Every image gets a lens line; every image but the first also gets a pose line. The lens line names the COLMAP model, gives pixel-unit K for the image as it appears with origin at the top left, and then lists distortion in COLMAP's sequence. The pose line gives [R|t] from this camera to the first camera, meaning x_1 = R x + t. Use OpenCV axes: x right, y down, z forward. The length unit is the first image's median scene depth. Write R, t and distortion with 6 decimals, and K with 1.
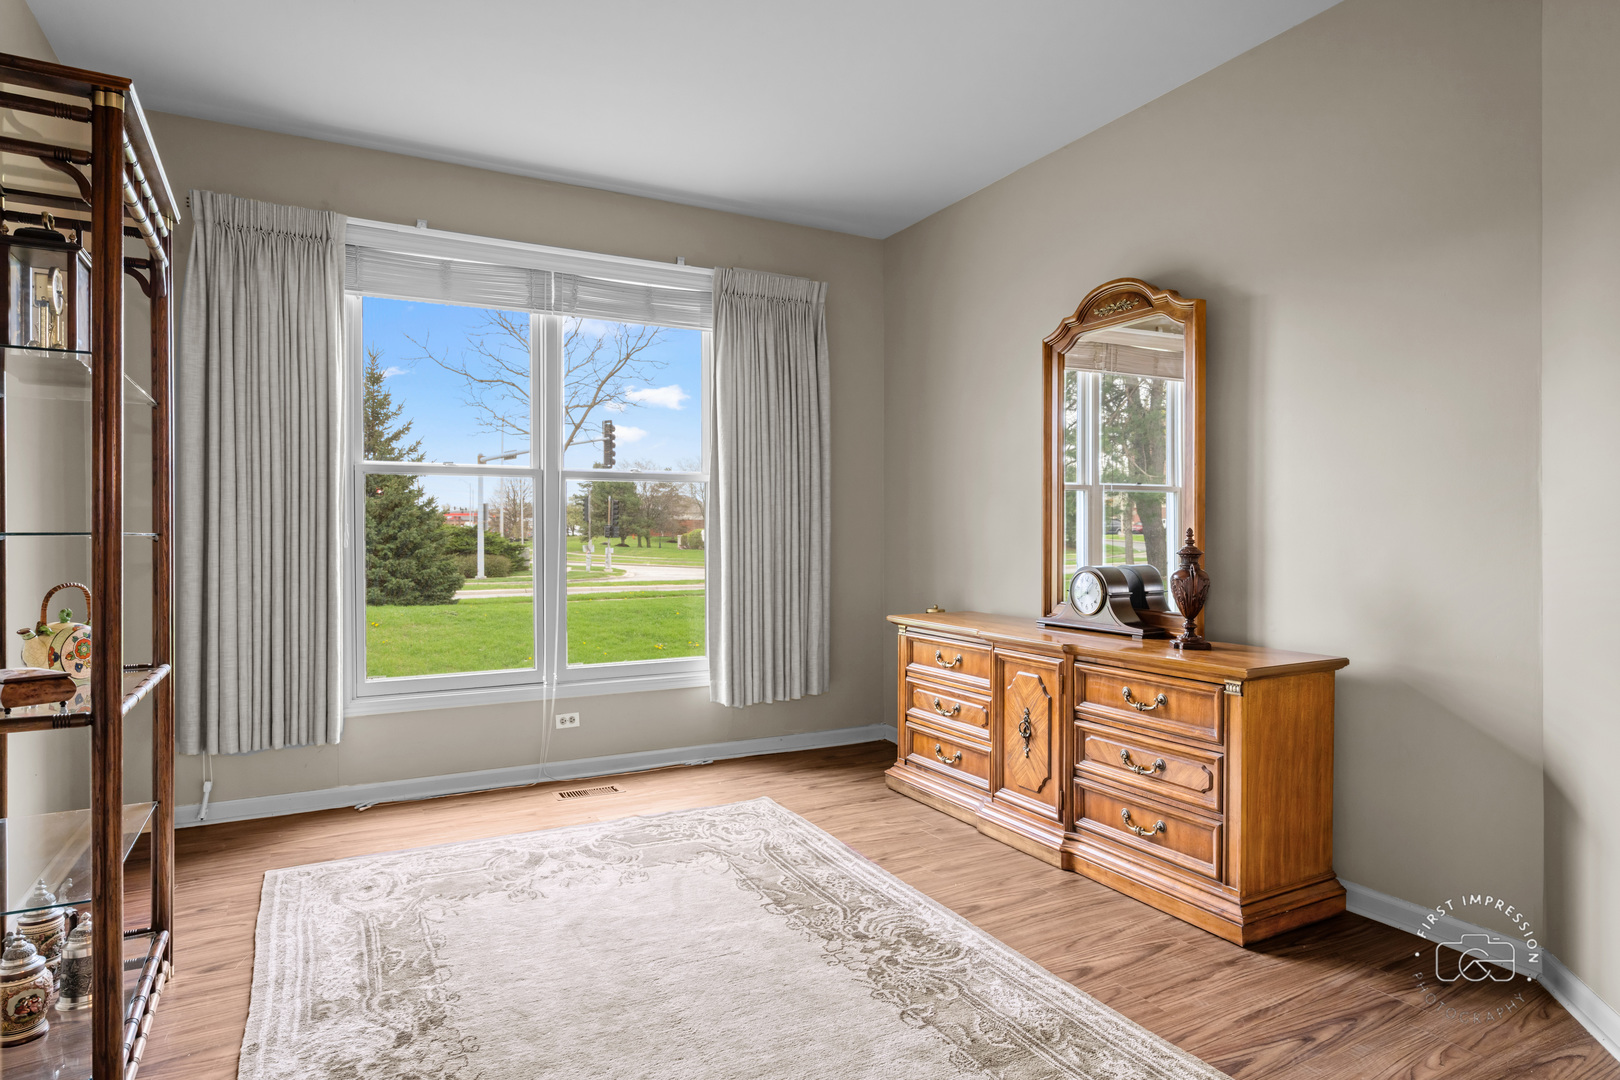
lens RADIAL K [[928.3, 0, 817.5], [0, 928.3, 544.8], [0, 0, 1]] dist [0.007030, 0.000377]
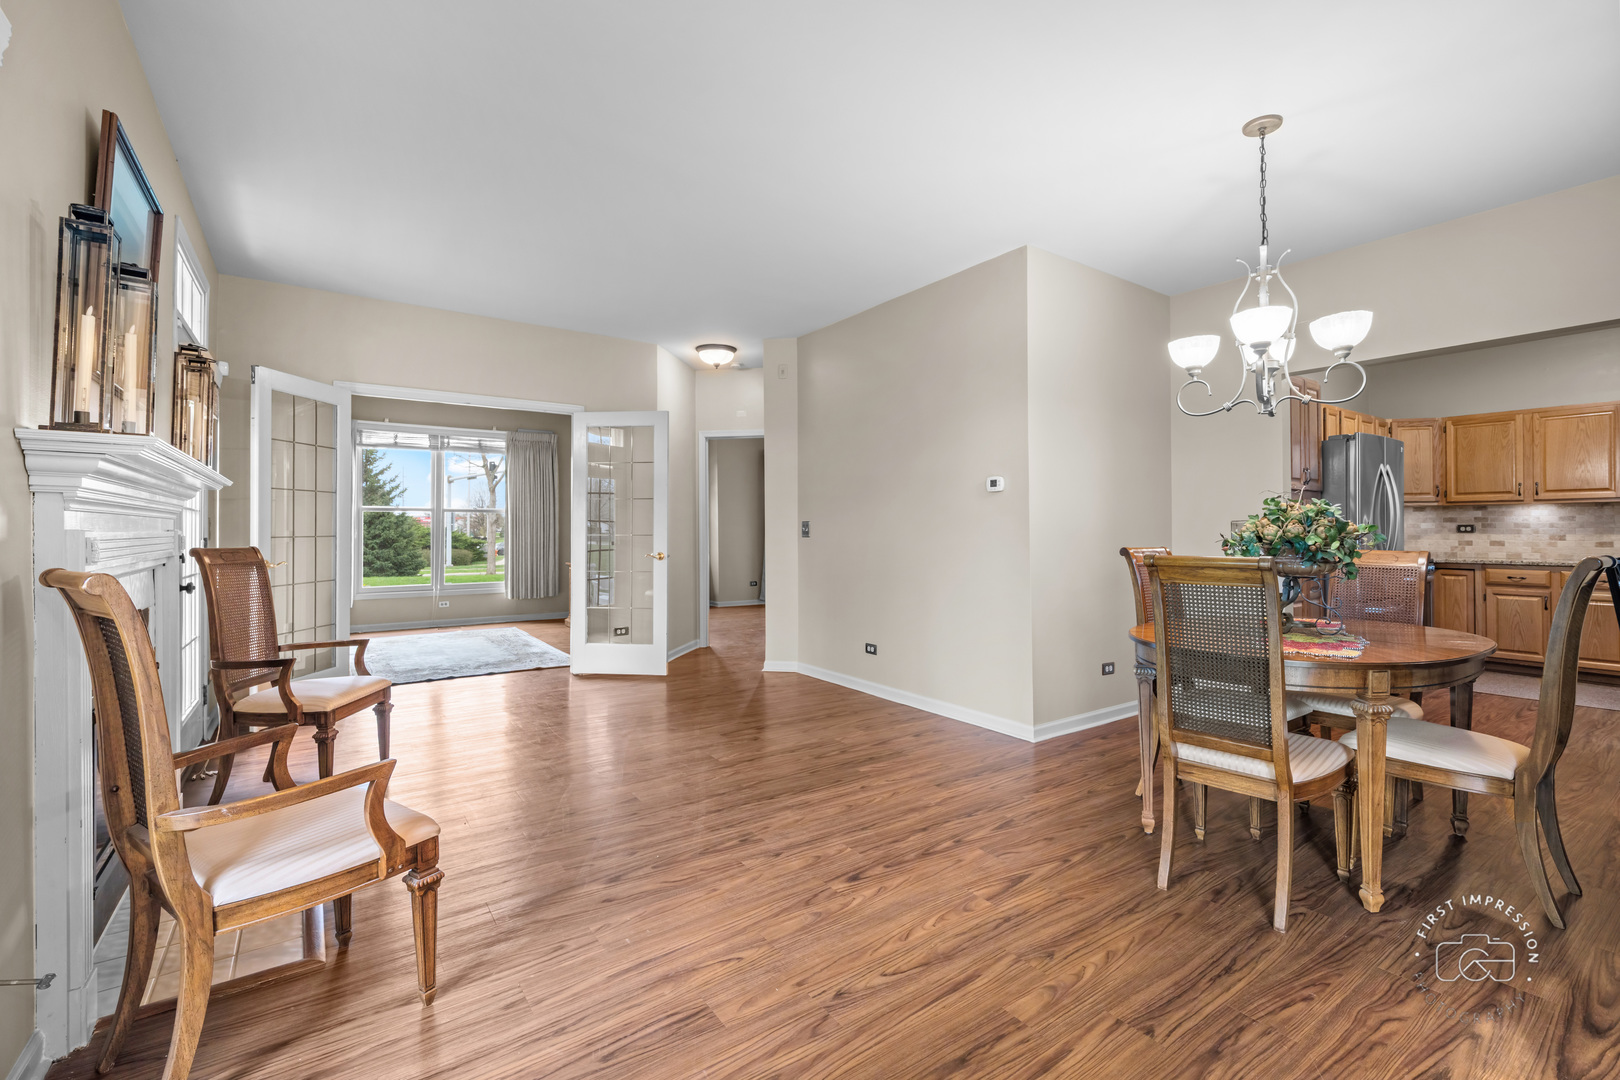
lens RADIAL K [[707.5, 0, 821.3], [0, 707.5, 523.2], [0, 0, 1]] dist [0.001893, -0.000213]
pose [[0.991929, 0.001017, 0.126794, 0.541205], [0.002291, 0.999661, -0.025938, 0.013981], [-0.126778, 0.026019, 0.991590, -1.138652]]
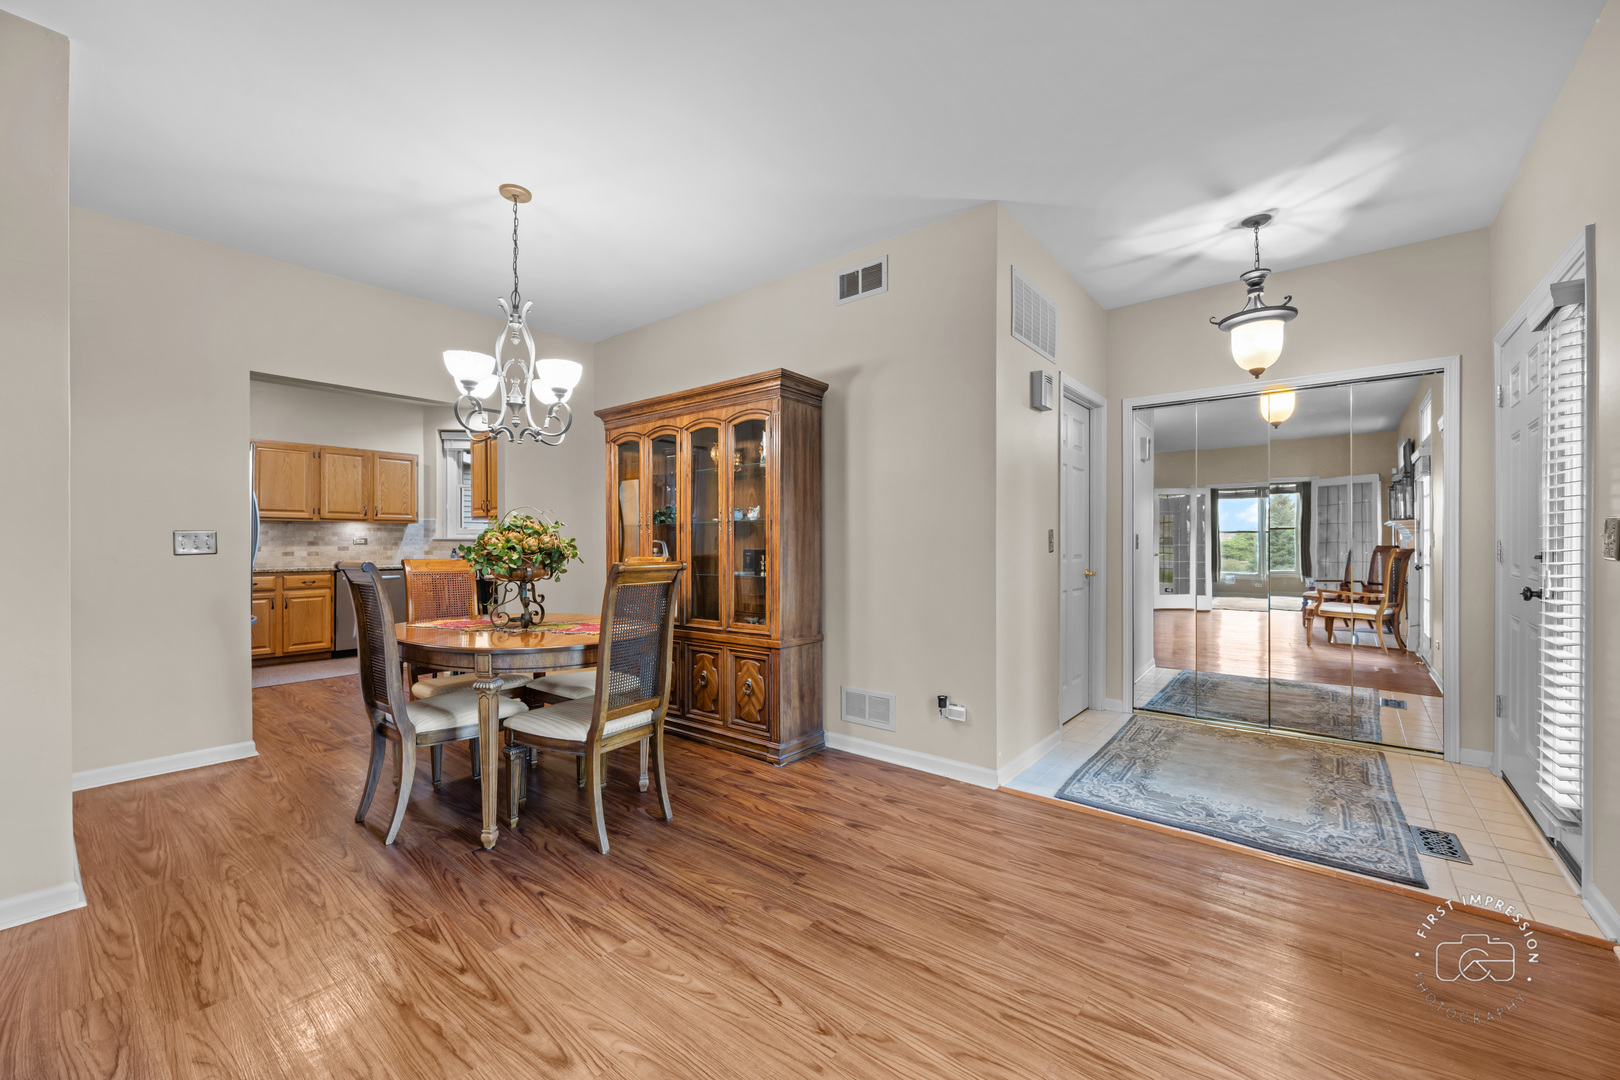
lens RADIAL K [[636.4, 0, 808.9], [0, 636.4, 541.2], [0, 0, 1]] dist [0.001347, 0.000378]
pose [[-0.377470, 0.004494, 0.926011, 0.281423], [0.012610, 0.999920, 0.000288, 0.007473], [-0.925936, 0.011785, -0.377497, -0.588195]]
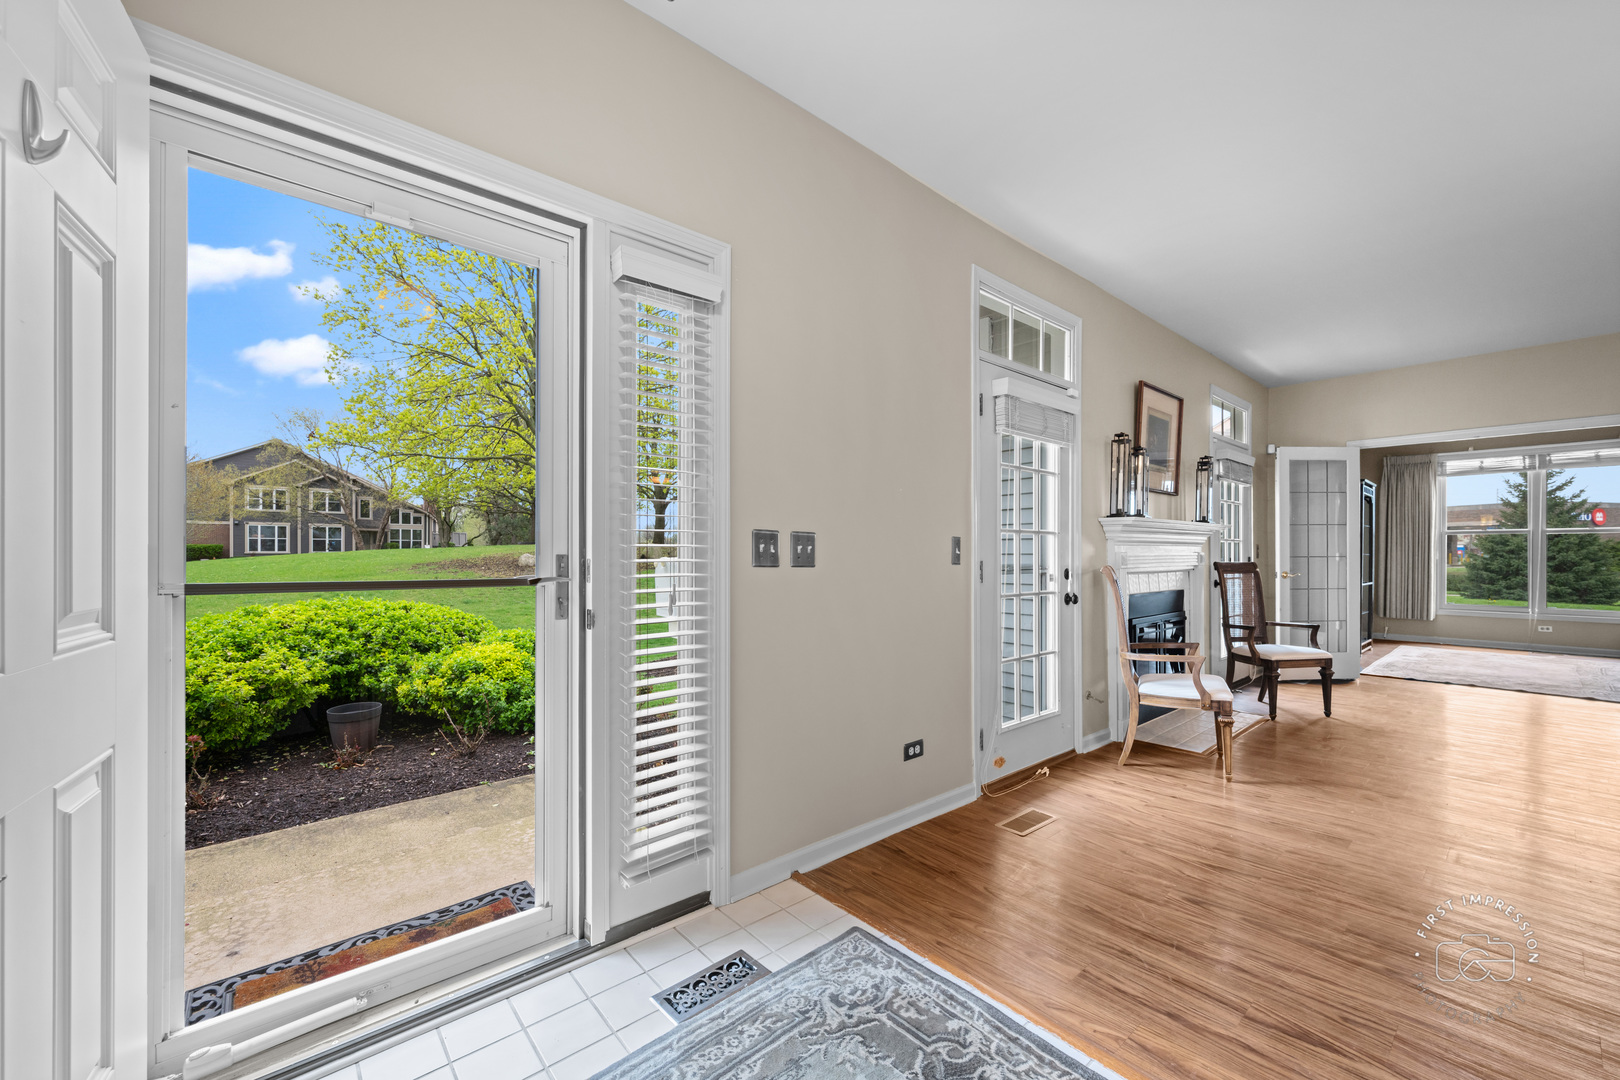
lens RADIAL K [[636.4, 0, 814.8], [0, 636.4, 554.0], [0, 0, 1]] dist [0.001347, 0.000378]
pose [[0.223088, -0.000071, -0.974798, 0.992438], [-0.013927, 0.999898, -0.003260, 0.017844], [0.974699, 0.014303, 0.223064, -1.348206]]
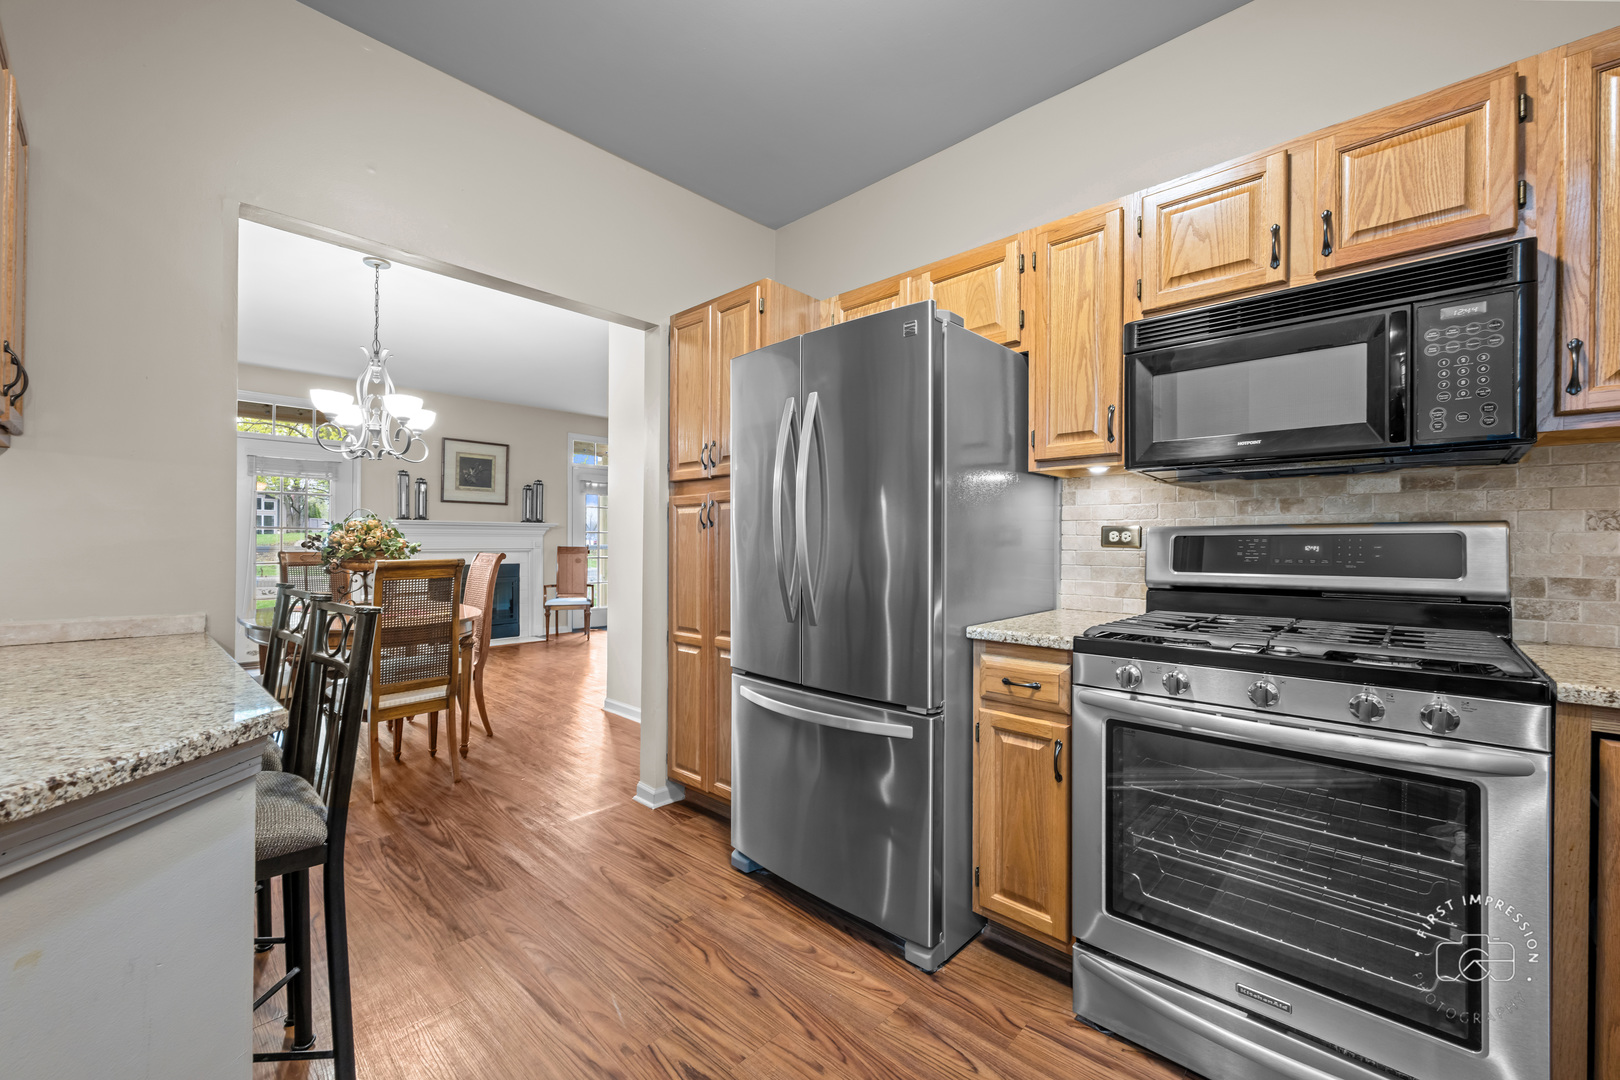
lens RADIAL K [[636.4, 0, 813.5], [0, 636.4, 544.7], [0, 0, 1]] dist [0.001347, 0.000378]
pose [[0.326196, 0.005447, -0.945287, 2.020899], [-0.015385, 0.999882, 0.000452, 0.002029], [0.945177, 0.014396, 0.326241, -0.282459]]
